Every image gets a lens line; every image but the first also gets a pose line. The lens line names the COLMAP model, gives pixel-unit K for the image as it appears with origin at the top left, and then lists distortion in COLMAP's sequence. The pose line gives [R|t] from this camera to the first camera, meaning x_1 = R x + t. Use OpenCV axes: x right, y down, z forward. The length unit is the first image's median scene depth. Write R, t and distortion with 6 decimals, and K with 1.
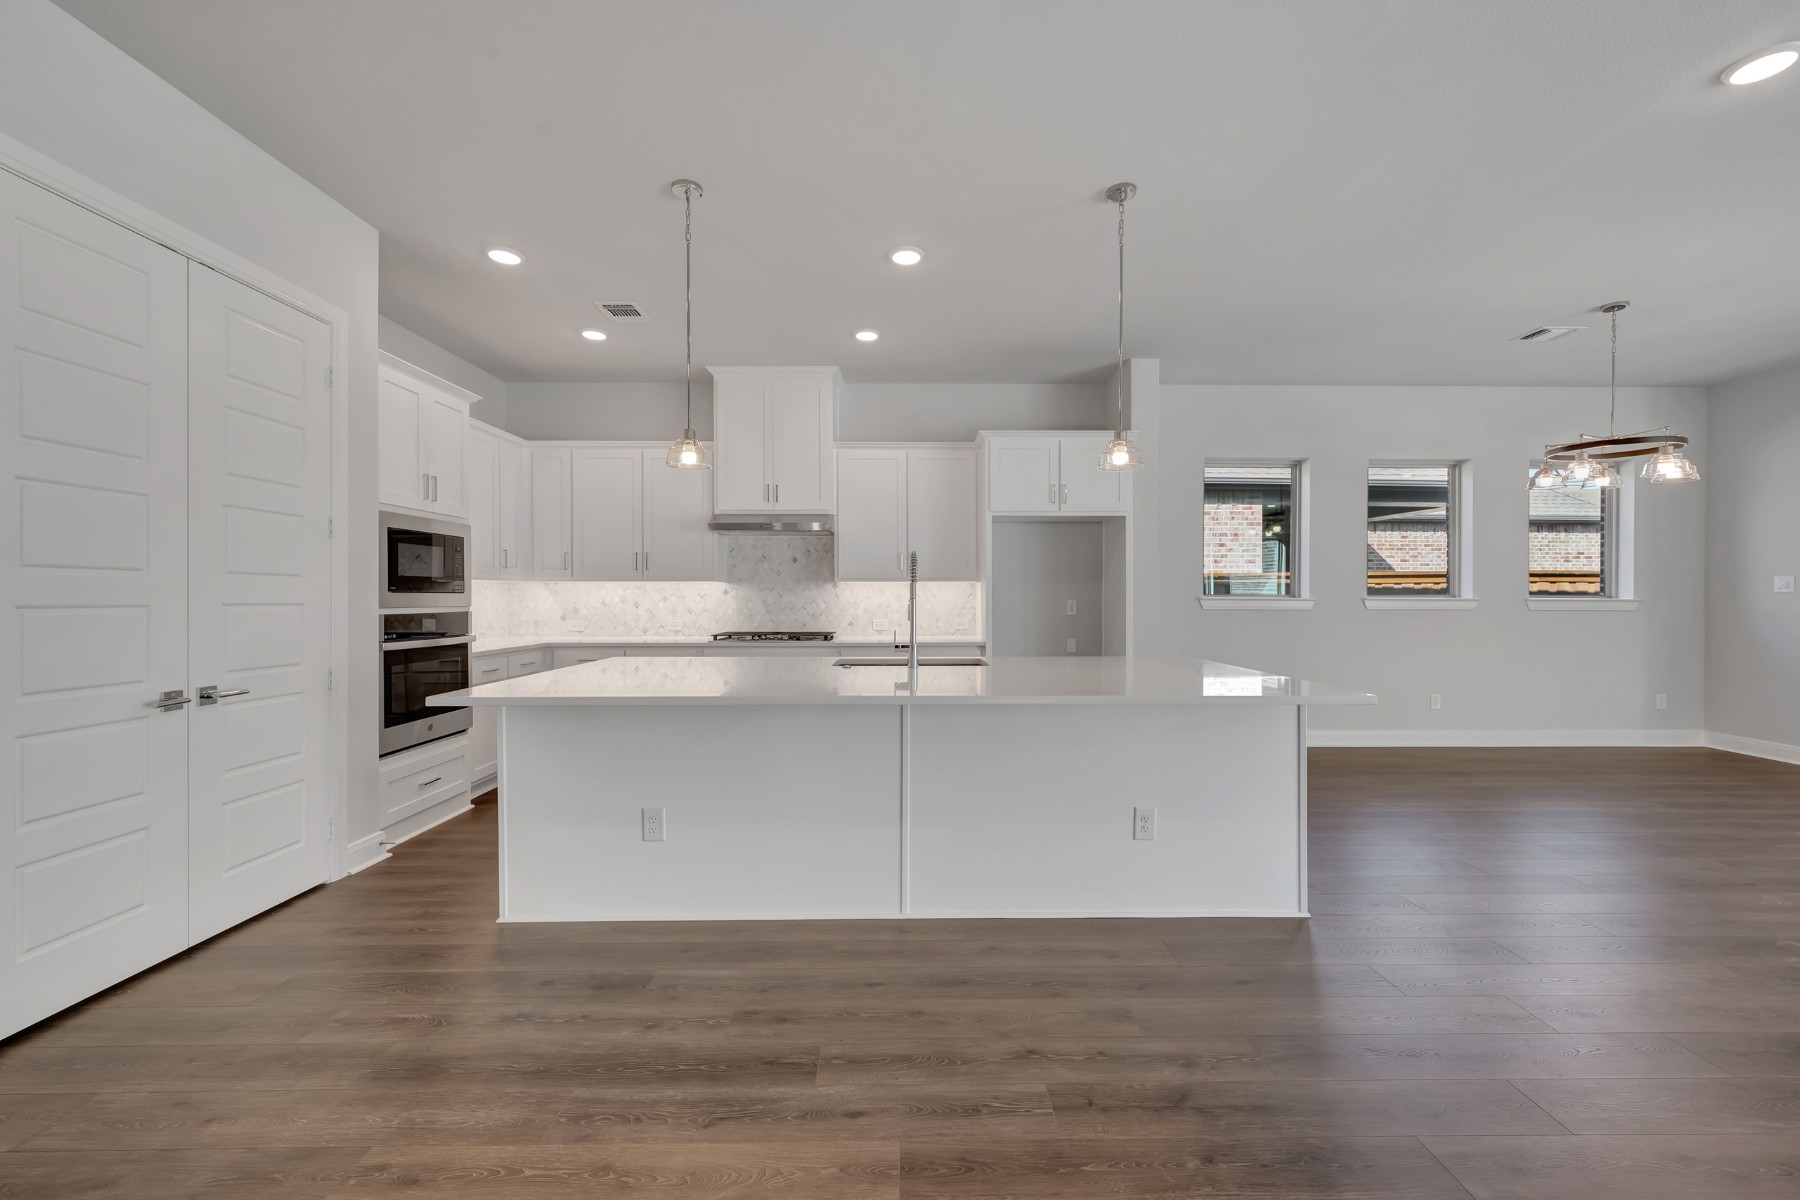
lens RADIAL K [[721.7, 0, 911.7], [0, 721.7, 601.4], [0, 0, 1]] dist [0.002646, 0.000315]
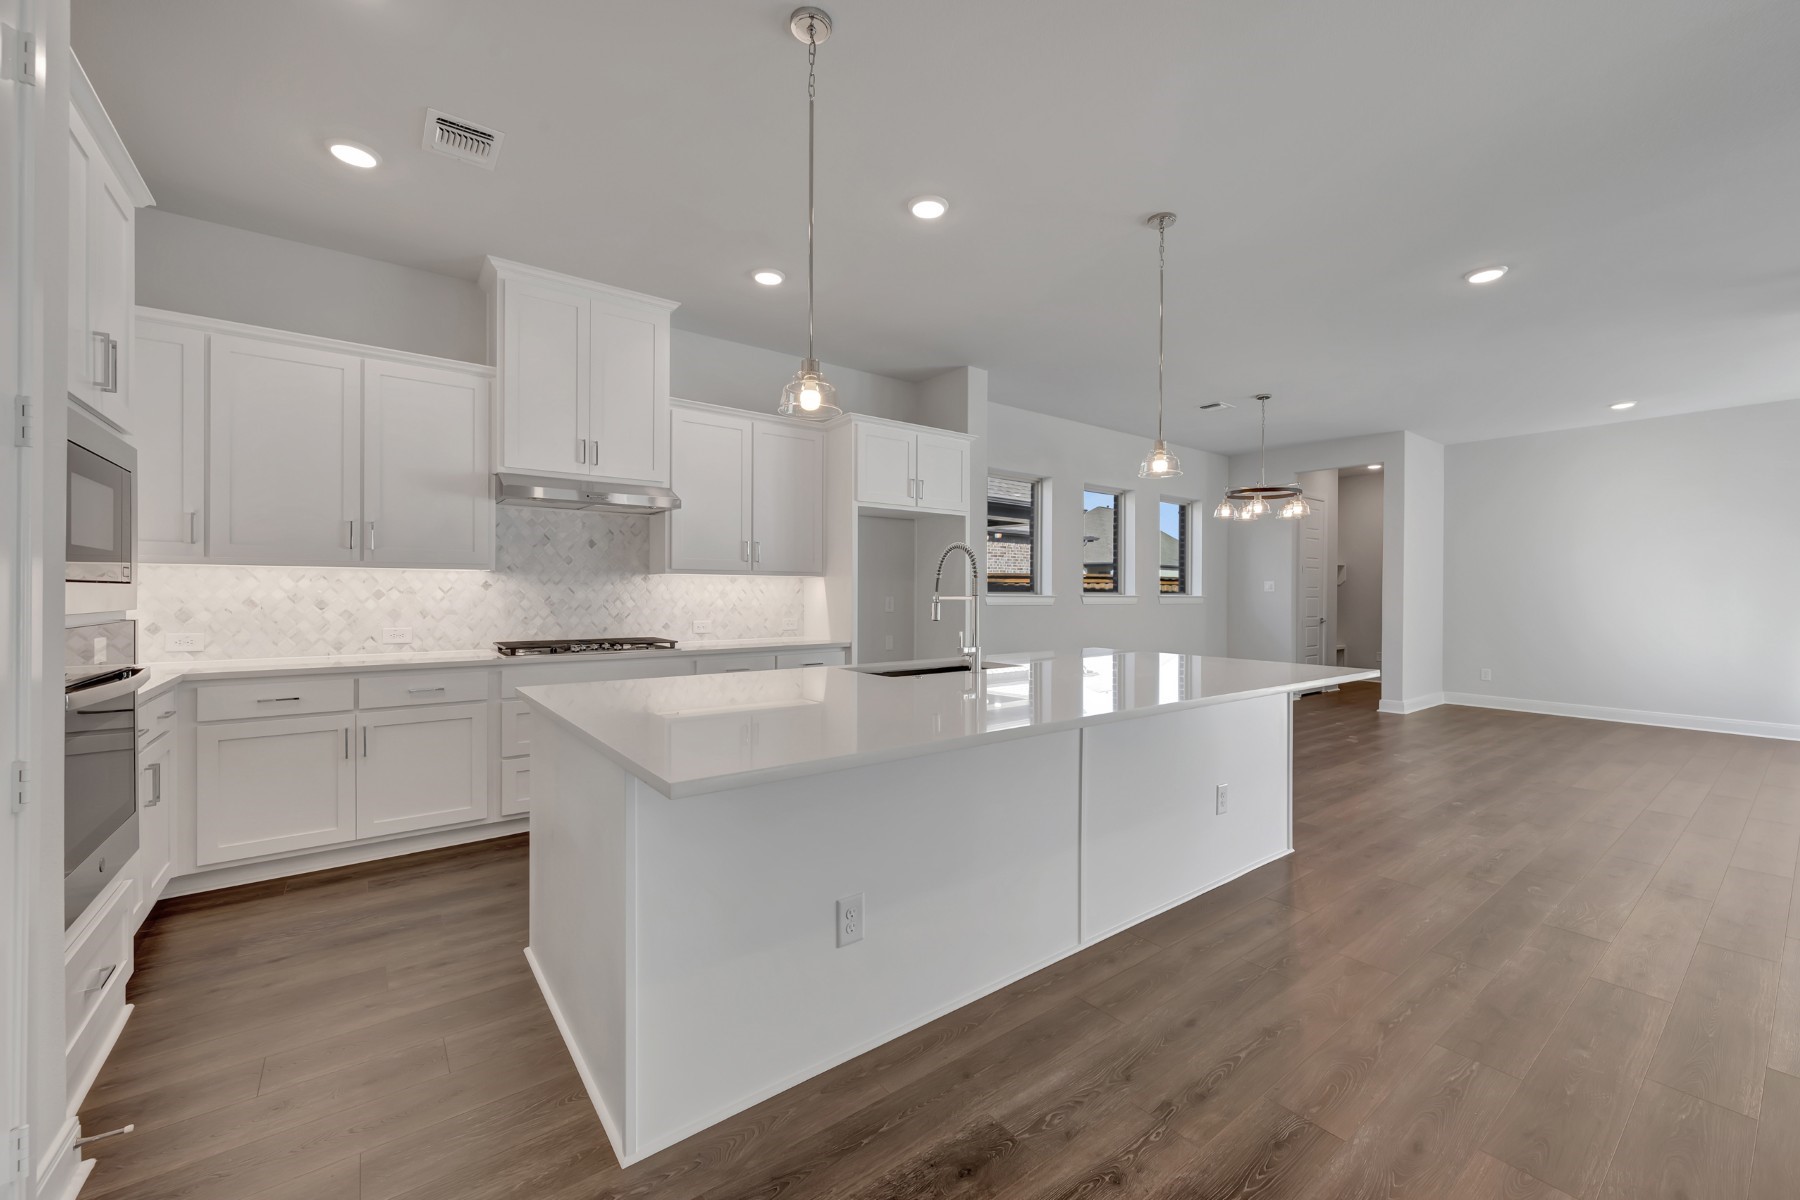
lens RADIAL K [[721.7, 0, 909.9], [0, 721.7, 594.9], [0, 0, 1]] dist [0.002646, 0.000315]
pose [[0.793986, 0.000983, 0.607935, -0.357527], [0.000340, 0.999998, -0.002061, -0.001979], [-0.607935, 0.001843, 0.793984, 0.198846]]
